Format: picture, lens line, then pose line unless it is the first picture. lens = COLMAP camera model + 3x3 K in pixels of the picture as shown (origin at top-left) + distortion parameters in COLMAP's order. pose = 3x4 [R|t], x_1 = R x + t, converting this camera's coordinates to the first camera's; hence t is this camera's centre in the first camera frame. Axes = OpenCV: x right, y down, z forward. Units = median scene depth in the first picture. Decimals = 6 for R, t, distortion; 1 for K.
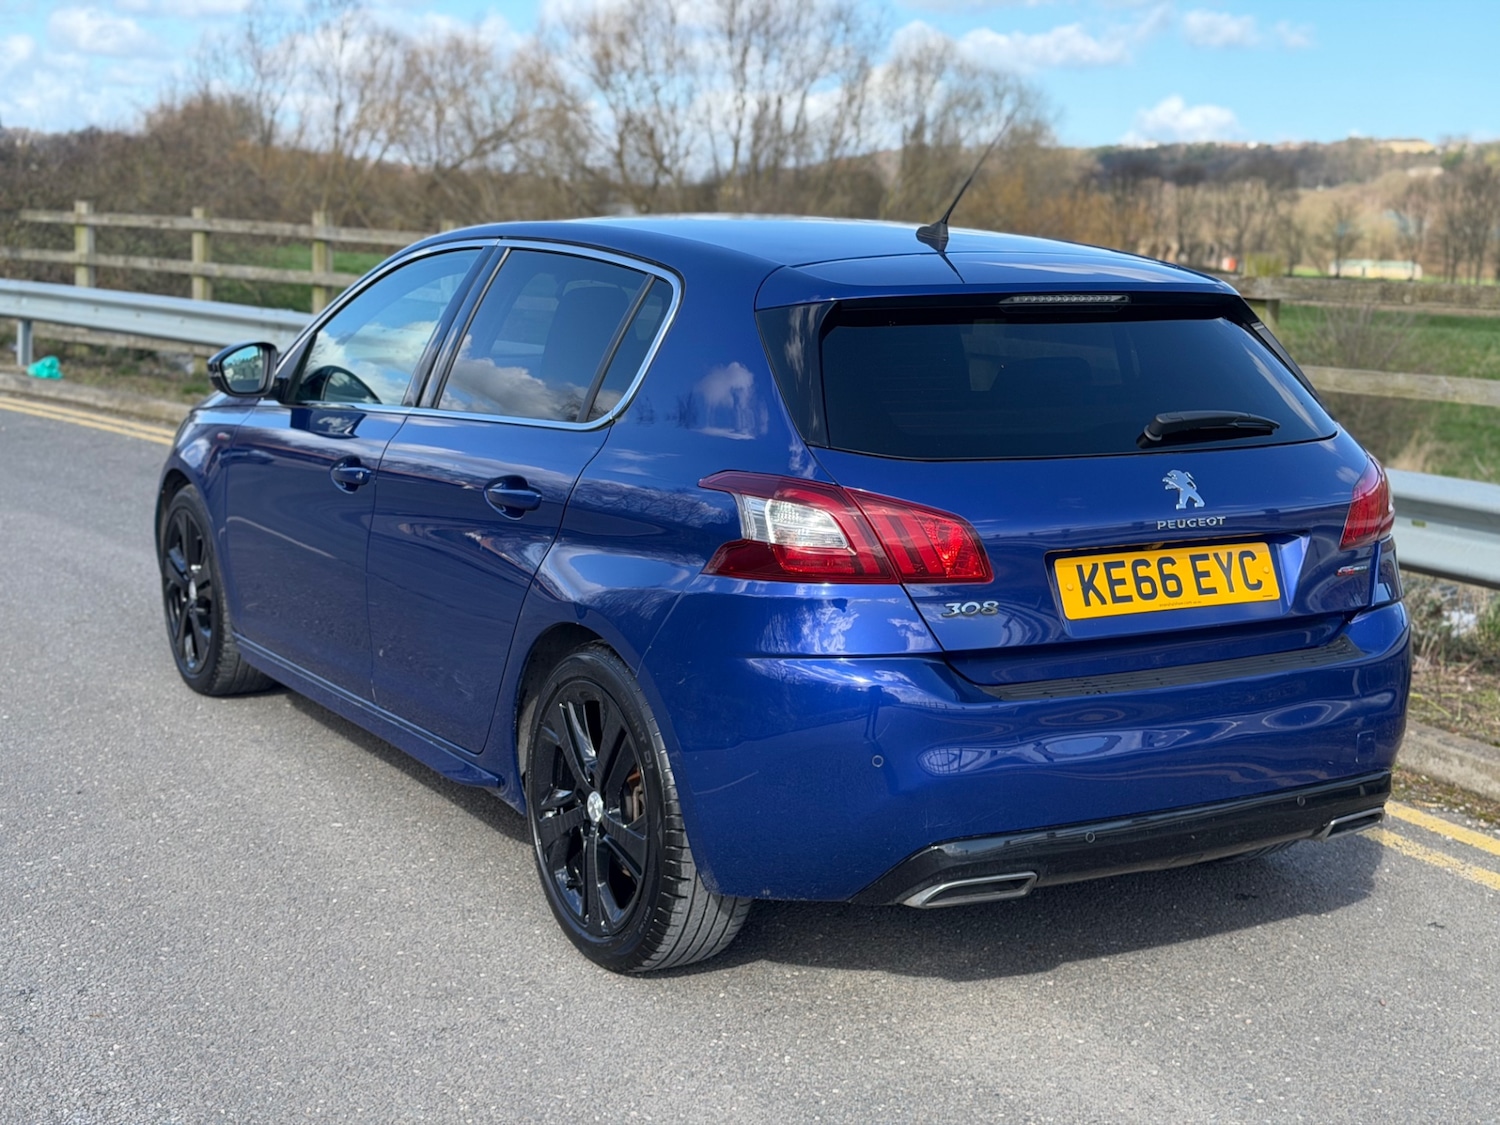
lens RADIAL K [[2111.5, 0, 761.0], [0, 2111.5, 528.2], [0, 0, 1]] dist [0.202228, -0.414719]
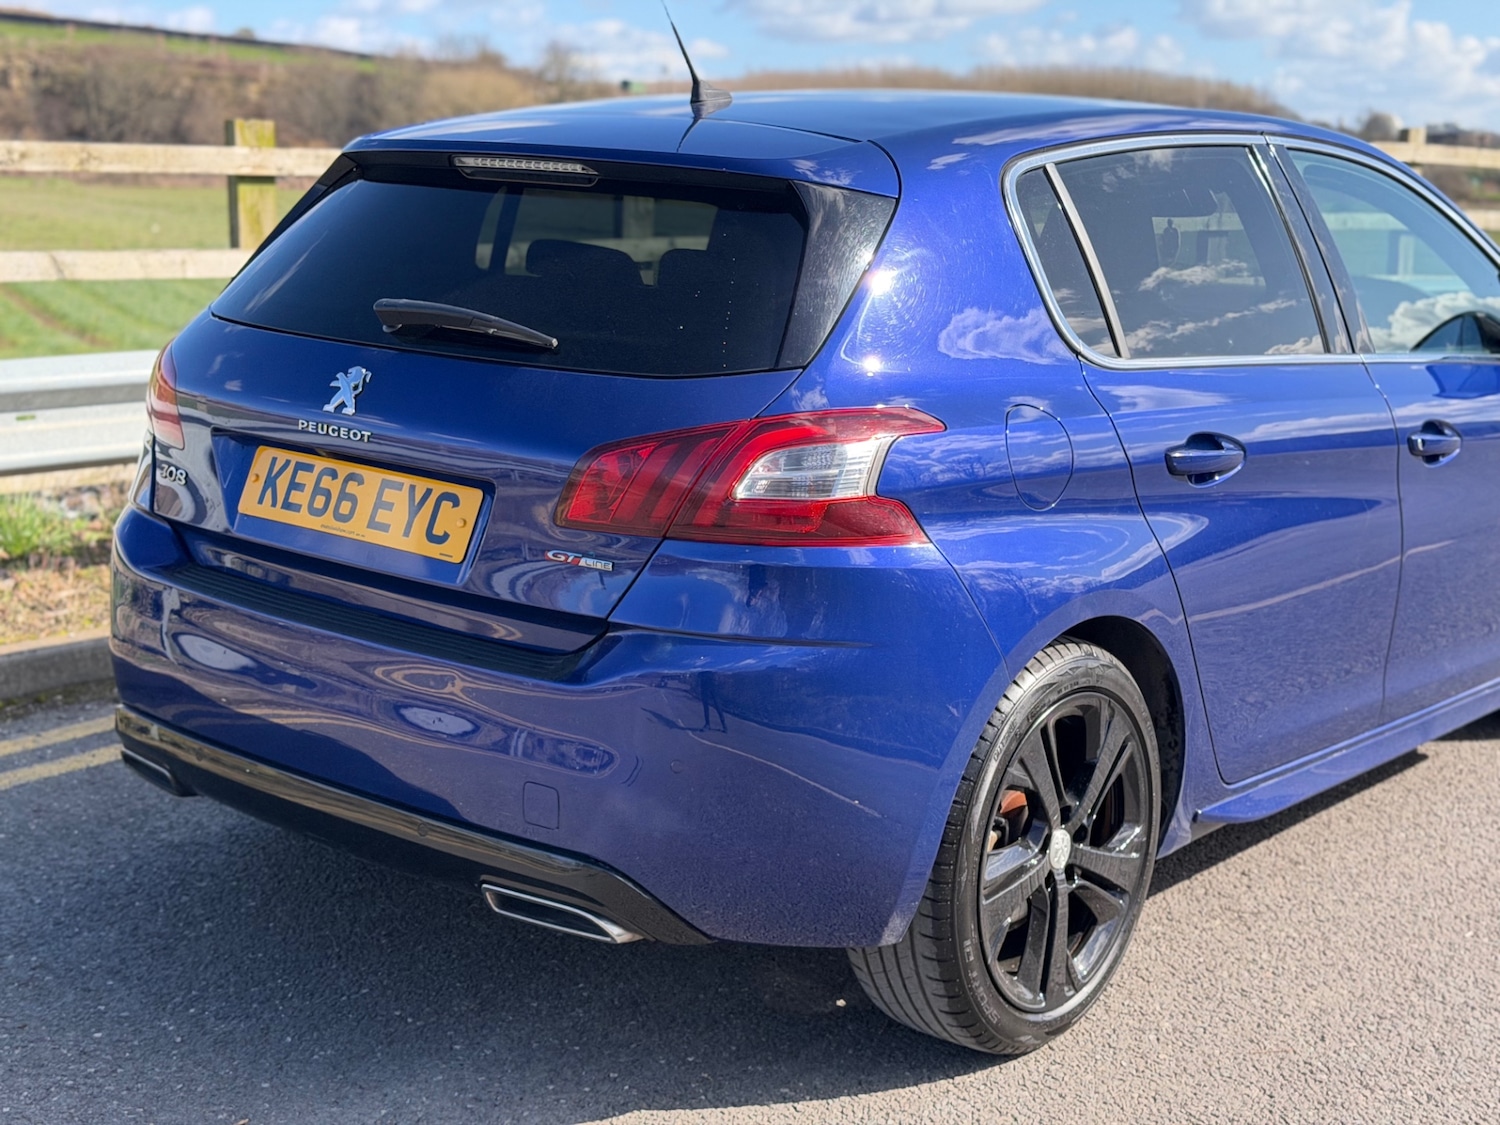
lens RADIAL K [[2111.5, 0, 761.0], [0, 2111.5, 528.2], [0, 0, 1]] dist [0.202228, -0.414719]
pose [[0.327993, 0.173494, -0.928612, 0.903058], [-0.166117, 0.978266, 0.124098, -0.083708], [0.929960, 0.113555, 0.349684, 0.775568]]
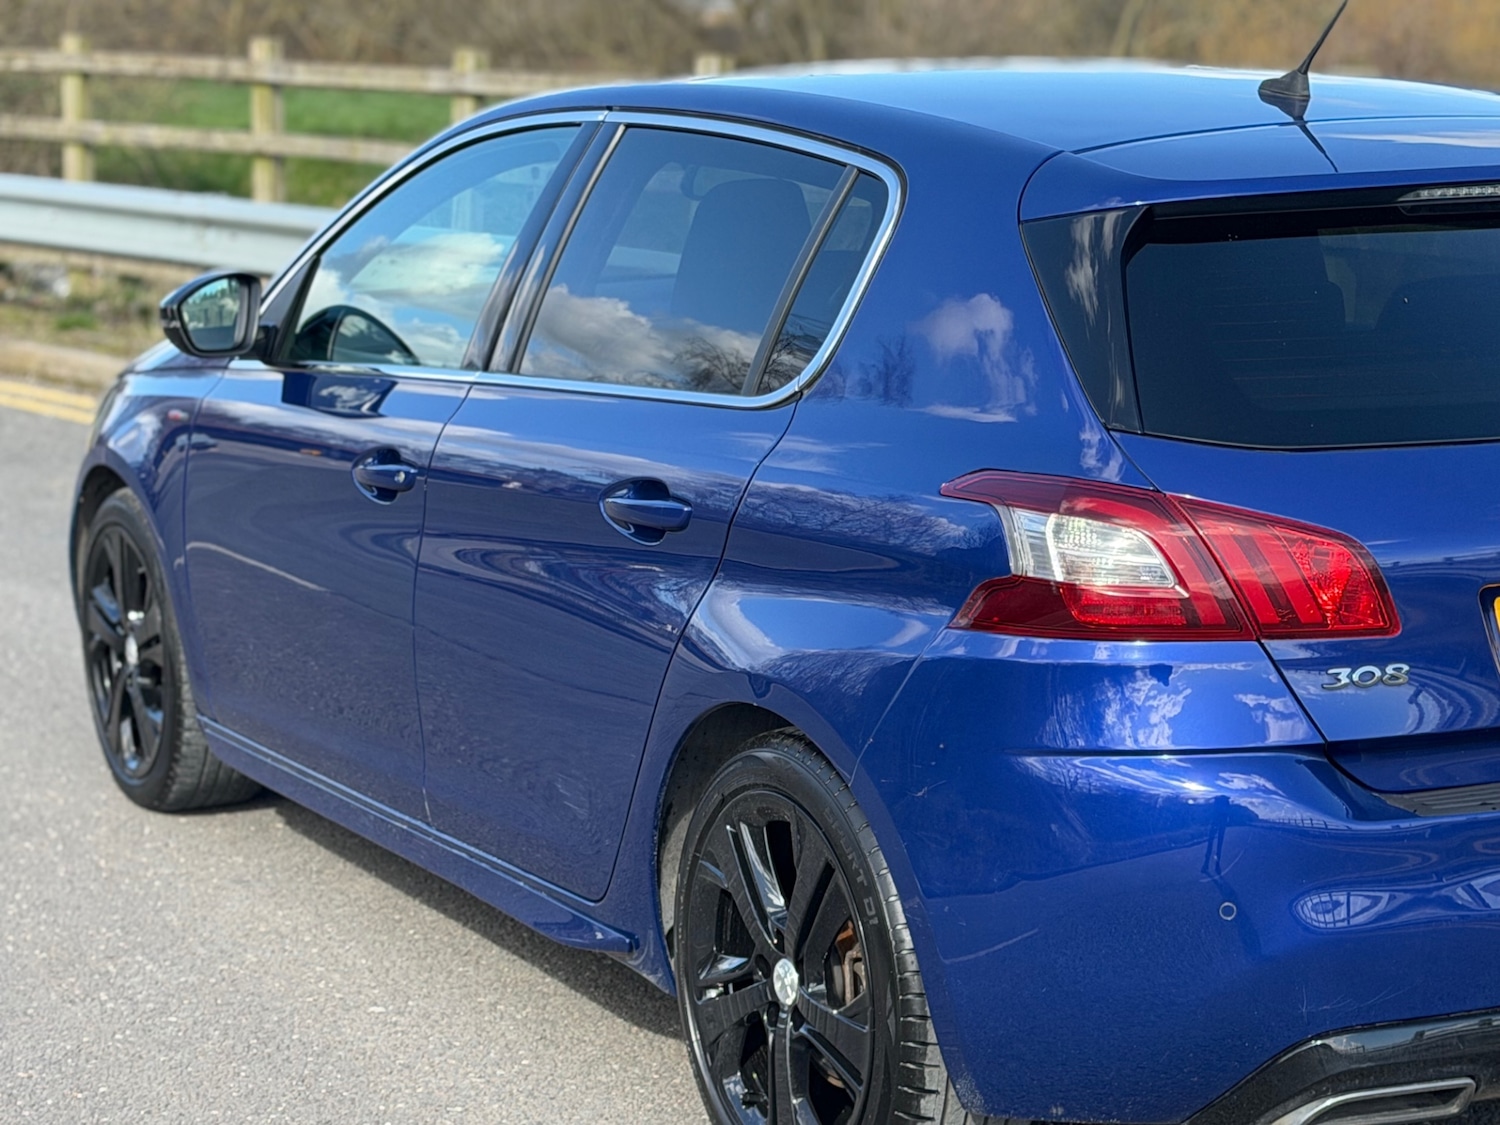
lens RADIAL K [[3426.8, 0, 754.2], [0, 3426.8, 557.8], [0, 0, 1]] dist [0.167552, -0.117752]
pose [[0.998393, -0.017001, -0.054064, -0.026572], [0.017678, 0.999771, 0.012068, -0.012436], [0.053847, -0.013004, 0.998465, -0.059018]]
